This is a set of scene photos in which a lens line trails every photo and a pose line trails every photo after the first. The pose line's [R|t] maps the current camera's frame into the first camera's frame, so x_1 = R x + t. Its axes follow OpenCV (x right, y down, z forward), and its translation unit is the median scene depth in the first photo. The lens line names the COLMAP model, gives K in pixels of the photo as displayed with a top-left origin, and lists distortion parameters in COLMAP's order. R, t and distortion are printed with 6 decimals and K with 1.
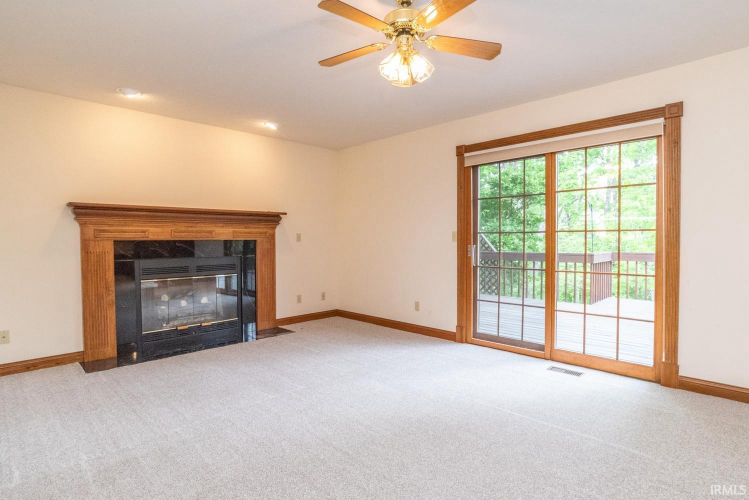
lens RADIAL K [[392.4, 0, 374.5], [0, 392.4, 250.0], [0, 0, 1]] dist [0.000511, -0.000082]
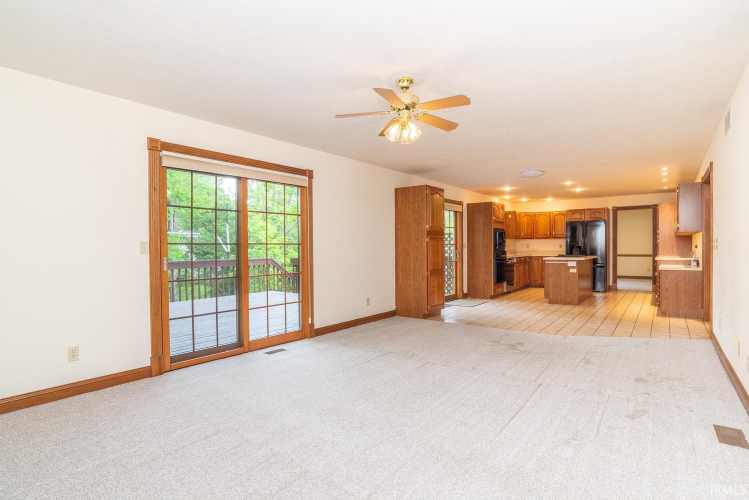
lens RADIAL K [[392.4, 0, 374.5], [0, 392.4, 250.0], [0, 0, 1]] dist [0.000511, -0.000082]
pose [[-0.097553, -0.004226, 0.995221, -0.687401], [0.034546, 0.999374, 0.007630, -0.020776], [-0.994631, 0.035125, -0.097346, 0.648111]]
